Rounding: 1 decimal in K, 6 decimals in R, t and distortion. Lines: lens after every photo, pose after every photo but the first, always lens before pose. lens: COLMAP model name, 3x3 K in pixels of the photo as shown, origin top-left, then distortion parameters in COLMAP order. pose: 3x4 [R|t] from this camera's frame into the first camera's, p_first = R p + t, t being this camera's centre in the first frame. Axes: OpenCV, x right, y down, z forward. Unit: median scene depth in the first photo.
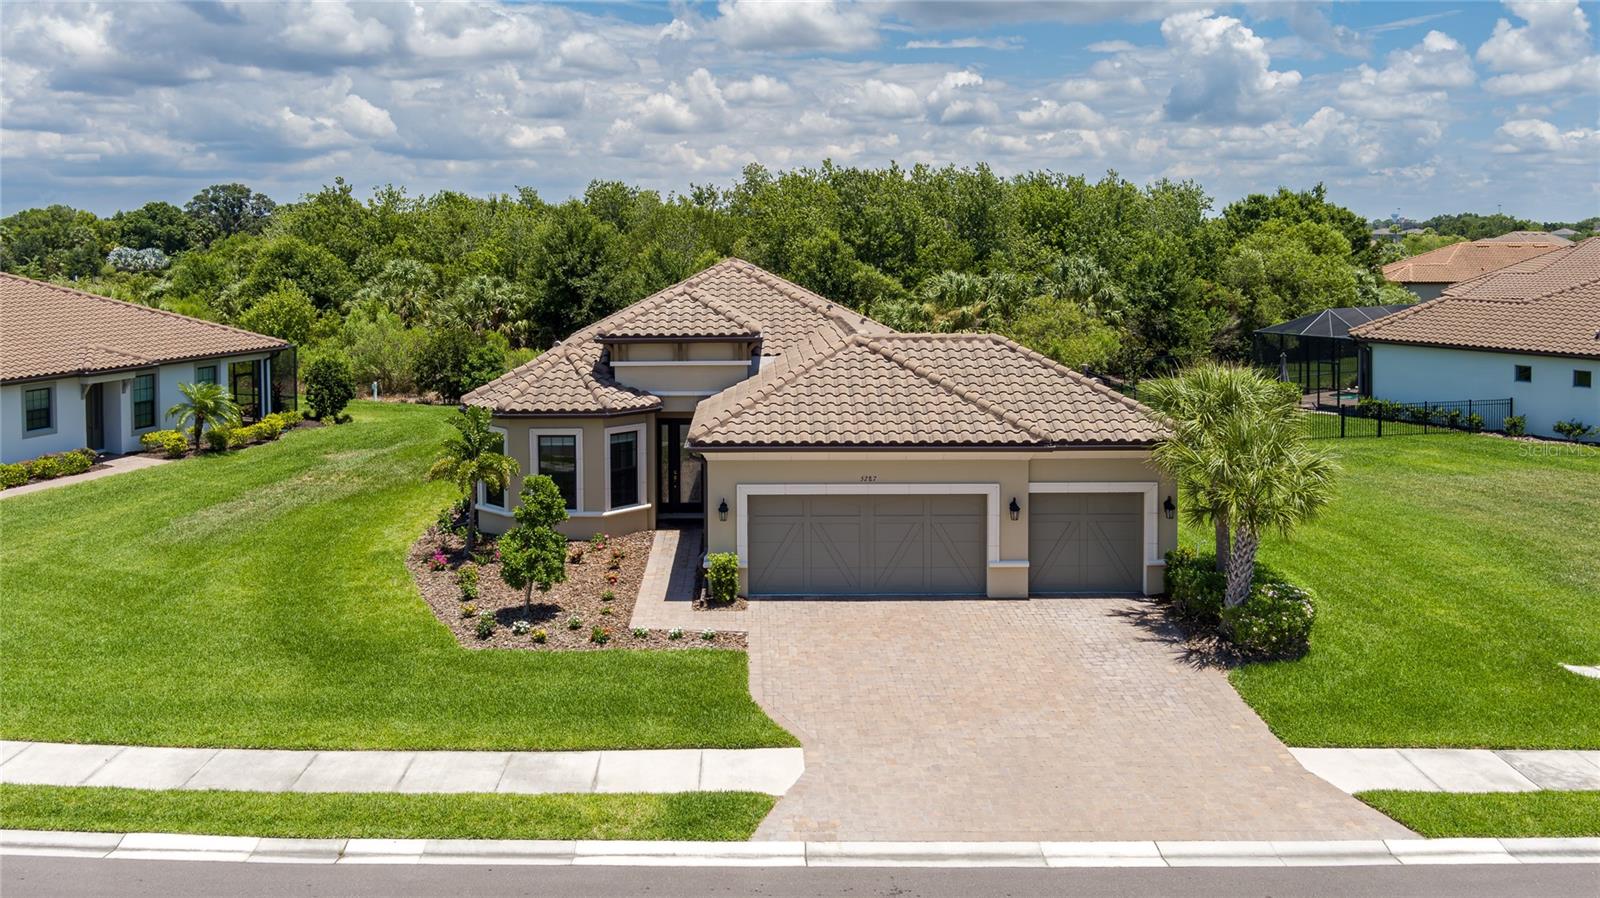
lens RADIAL K [[1332.3, 0, 717.9], [0, 1332.3, 278.0], [0, 0, 1]] dist [-0.019037, -0.002737]
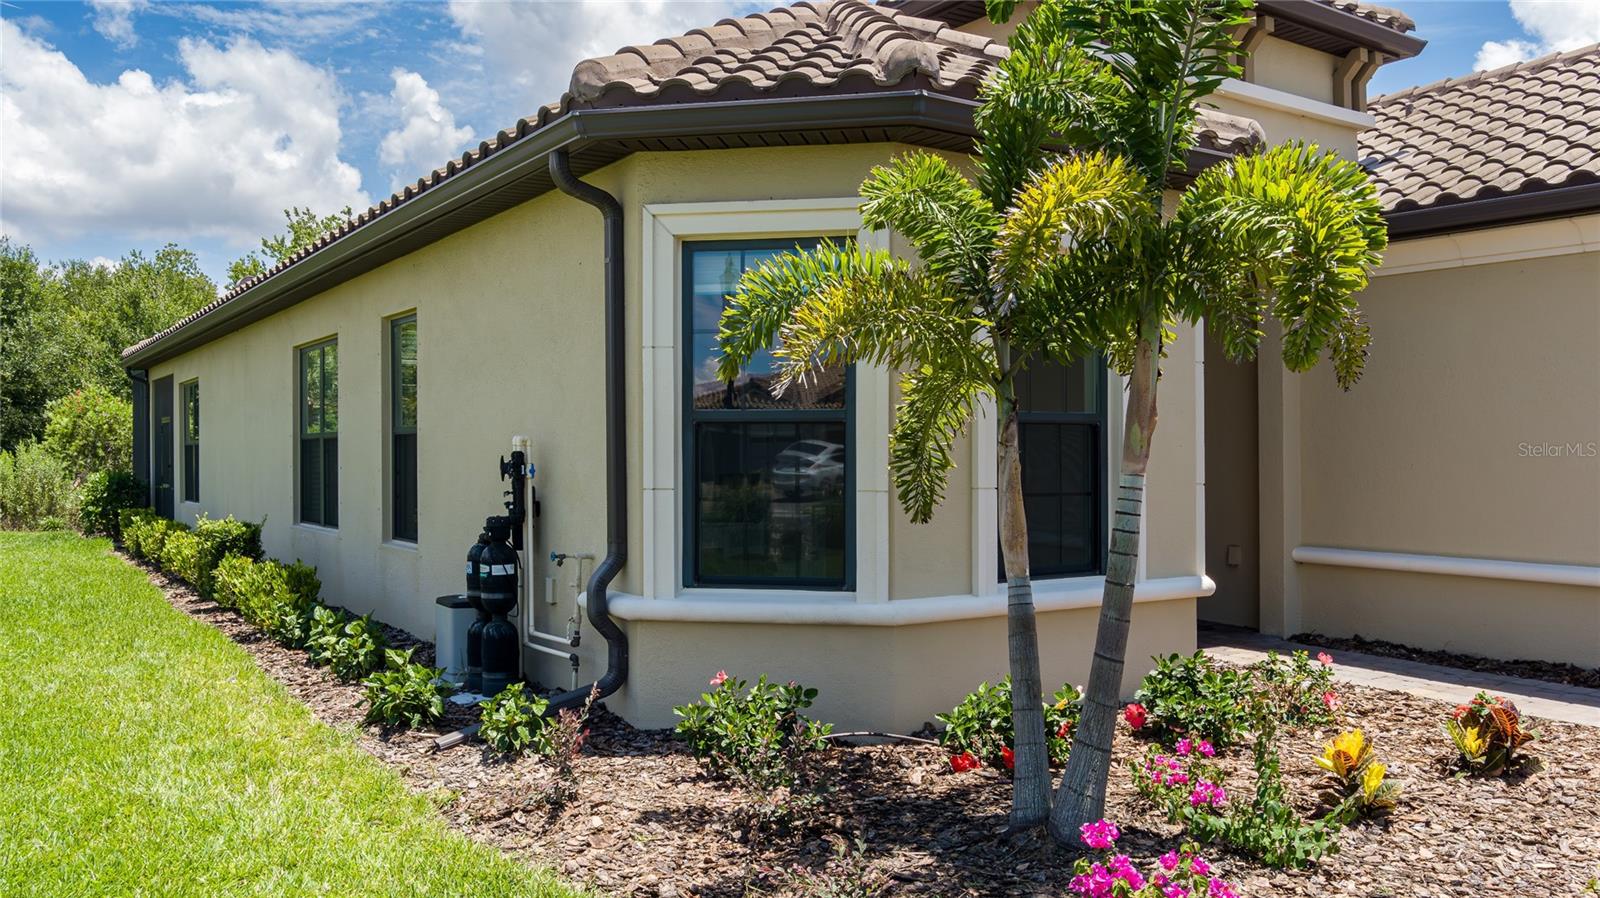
lens RADIAL K [[1305.8, 0, 794.4], [0, 1305.8, 452.2], [0, 0, 1]] dist [-0.059216, 0.011398]
pose [[0.820392, -0.003234, 0.571793, -0.341090], [0.023423, 0.999335, -0.027954, 0.187969], [-0.571322, 0.036326, 0.819921, 0.998859]]
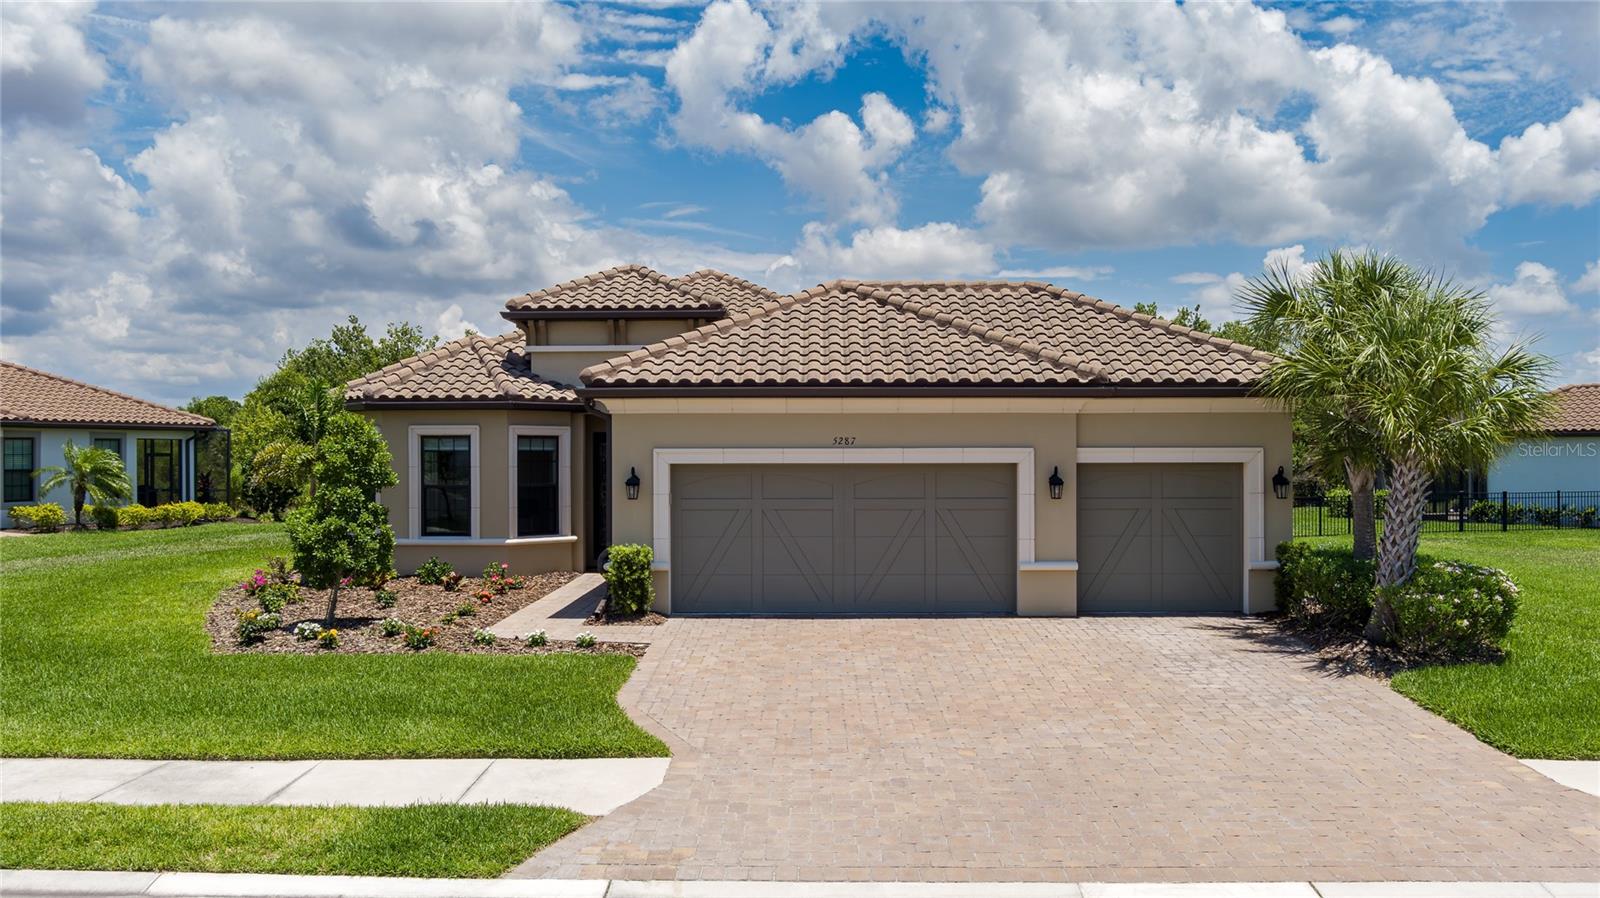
lens RADIAL K [[1298.3, 0, 787.1], [0, 1298.3, 447.5], [0, 0, 1]] dist [-0.038903, 0.007557]
pose [[0.999980, 0.004562, -0.004460, 0.086876], [-0.004746, 0.999108, -0.041962, 0.183220], [0.004265, 0.041982, 0.999109, 0.329512]]
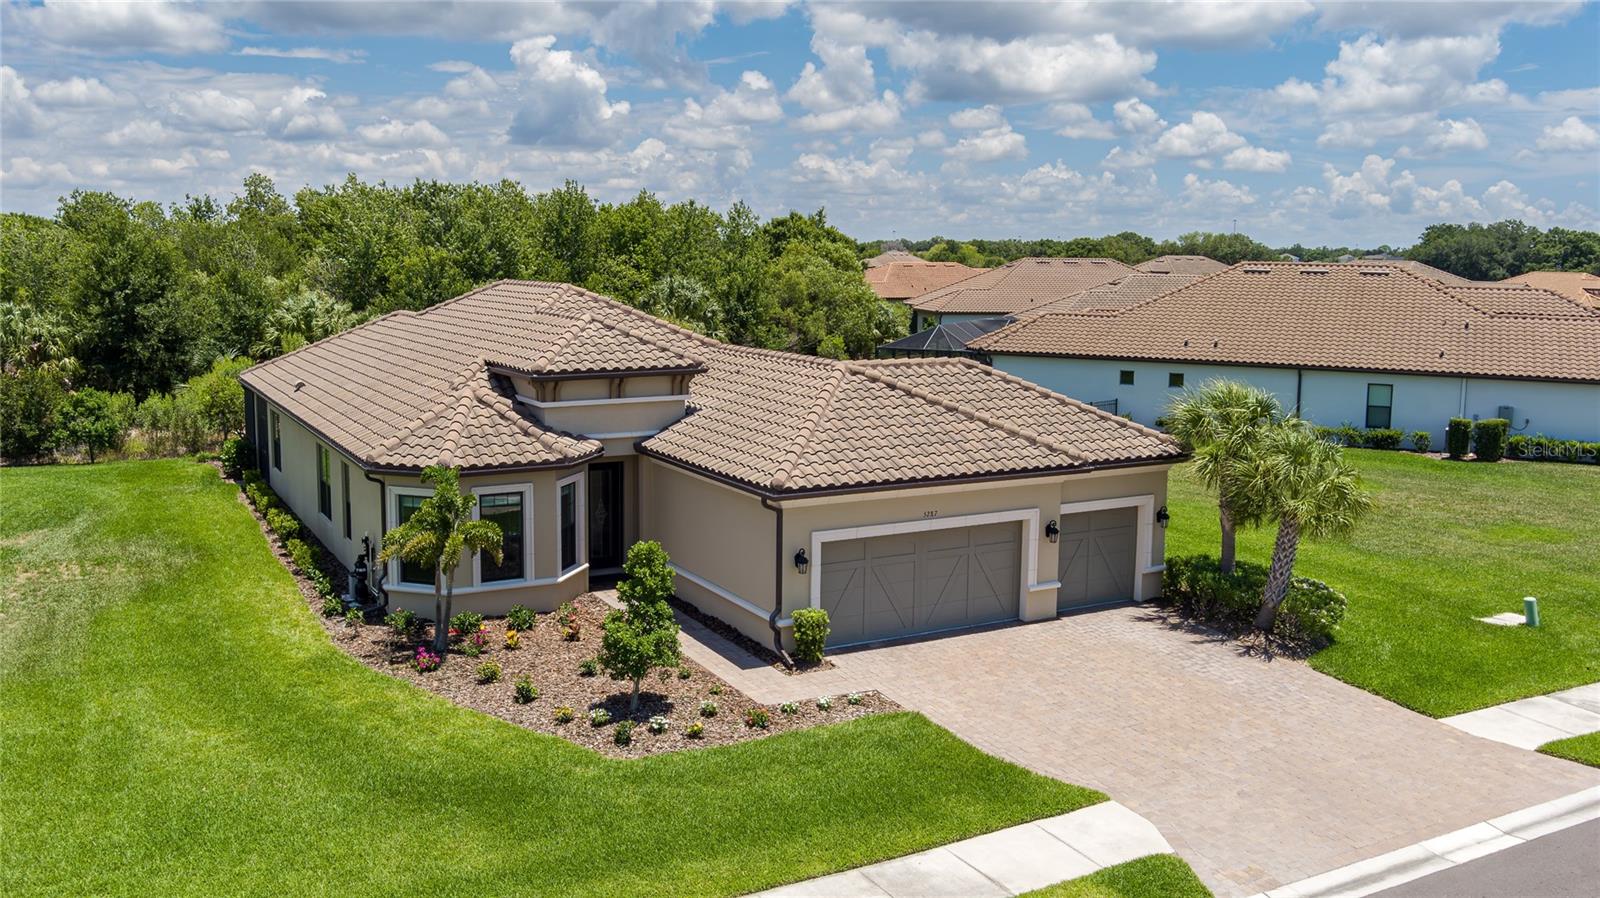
lens RADIAL K [[1330.2, 0, 675.8], [0, 1330.2, 447.7], [0, 0, 1]] dist [-0.057934, 0.014336]
pose [[0.892533, -0.061526, 0.446765, -0.468962], [0.011111, 0.993349, 0.114603, -0.006550], [-0.450845, -0.097323, 0.887281, 0.249607]]
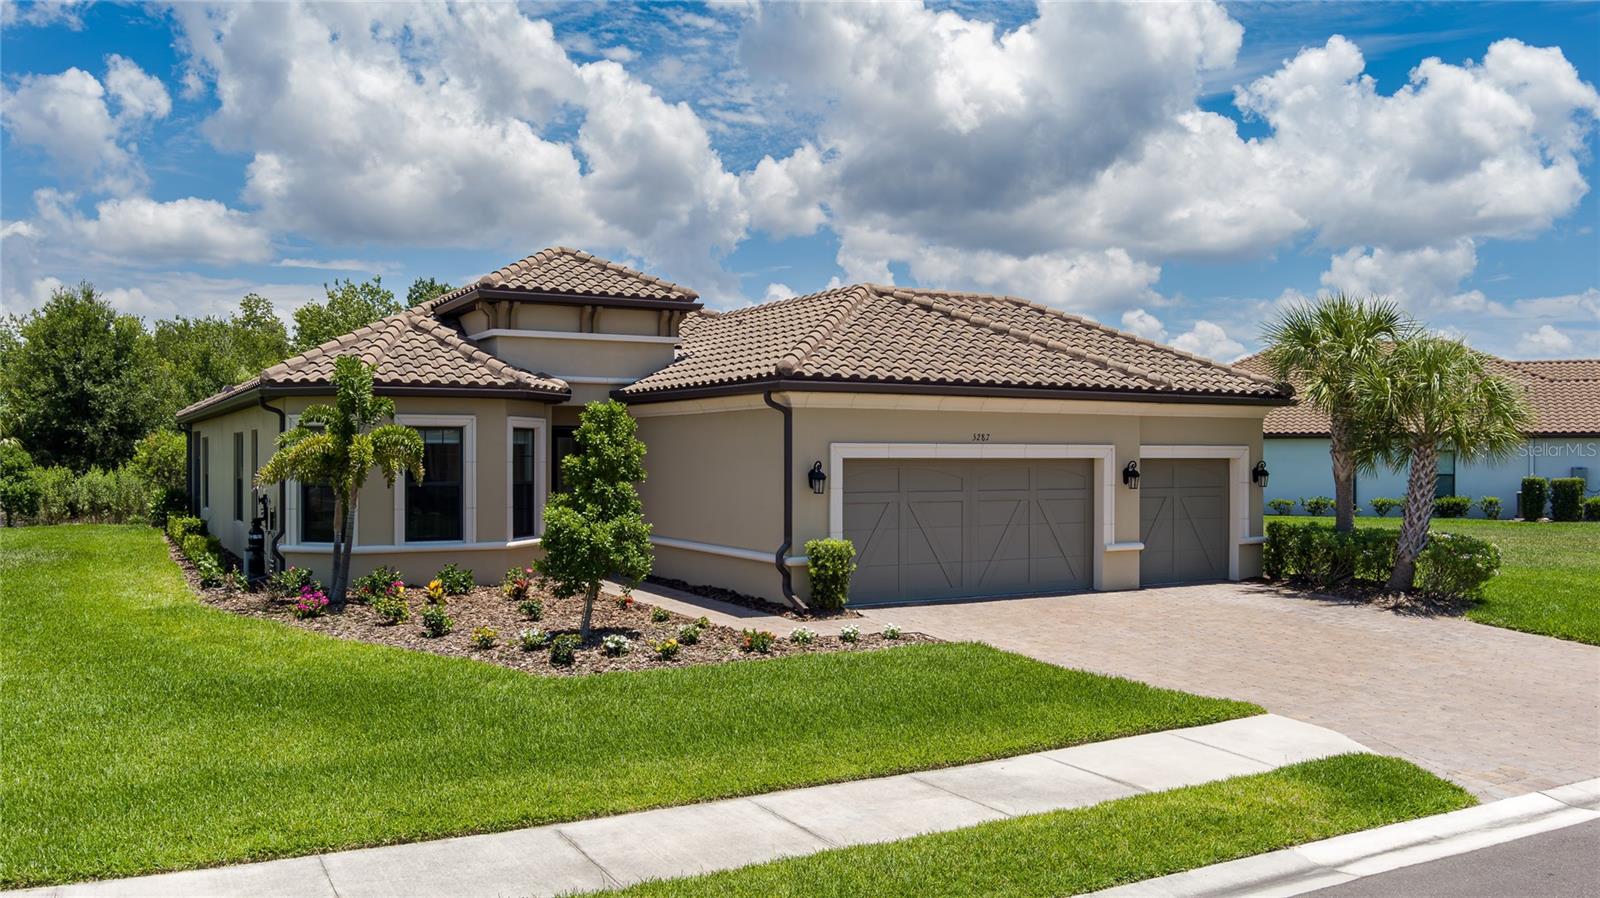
lens RADIAL K [[1305.8, 0, 794.4], [0, 1305.8, 452.2], [0, 0, 1]] dist [-0.059216, 0.011398]
pose [[0.861270, 0.009625, 0.508057, -0.348482], [0.010403, 0.999277, -0.036566, 0.185344], [-0.508042, 0.036779, 0.860547, 0.427350]]
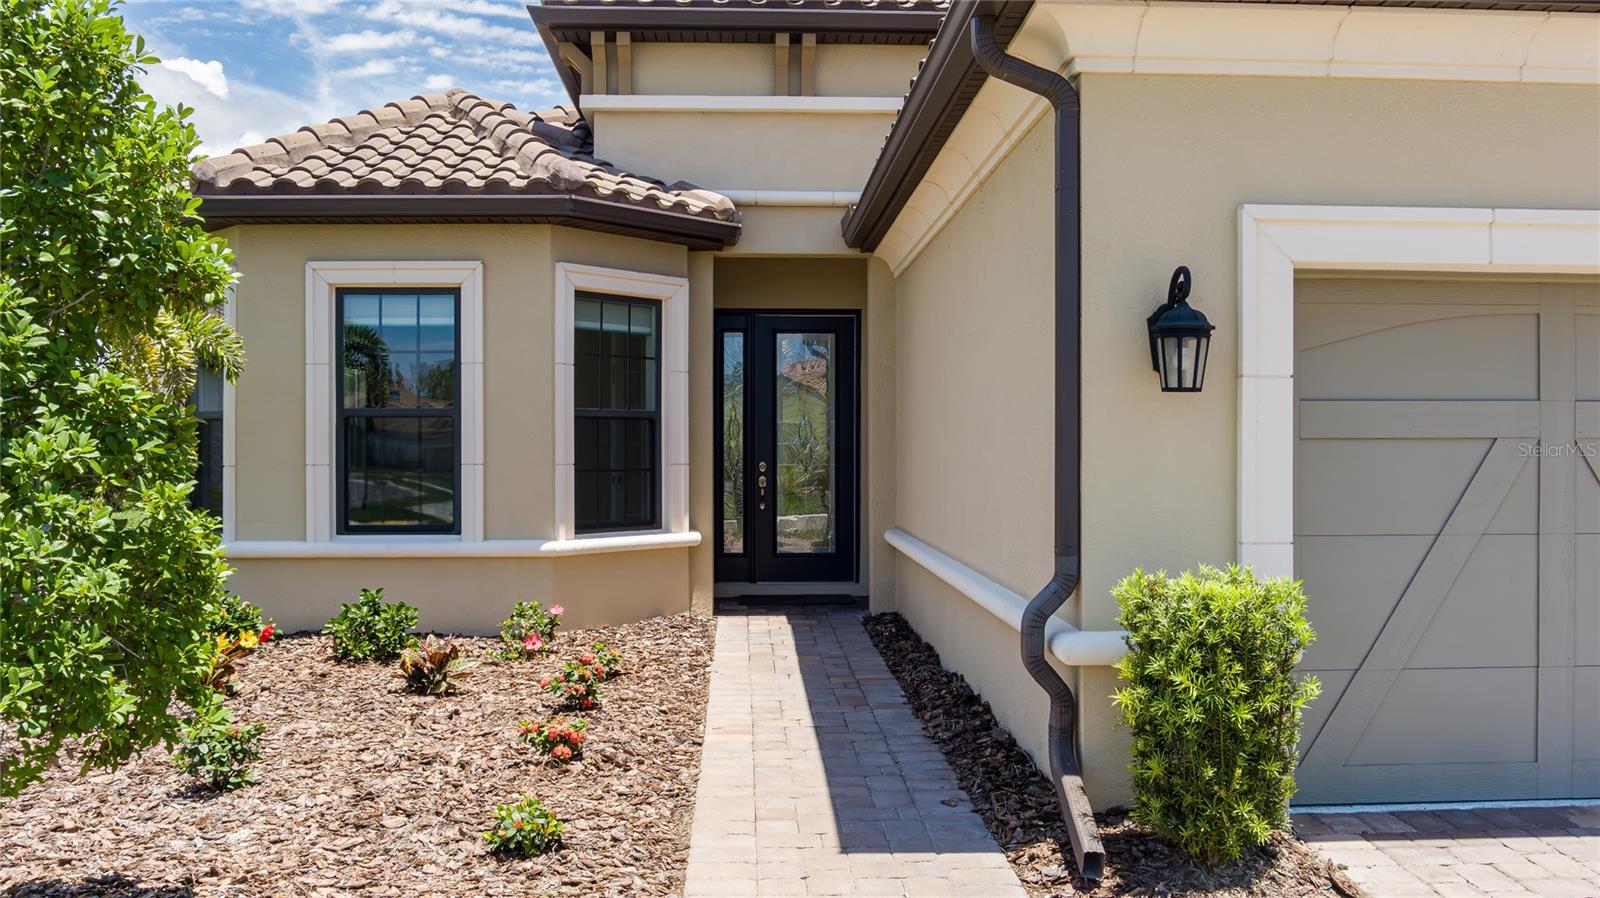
lens RADIAL K [[1305.8, 0, 794.4], [0, 1305.8, 452.2], [0, 0, 1]] dist [-0.059216, 0.011398]
pose [[0.997951, 0.007660, 0.063529, -0.058486], [-0.005551, 0.999430, -0.033295, 0.196251], [-0.063748, 0.032874, 0.997424, 0.830790]]
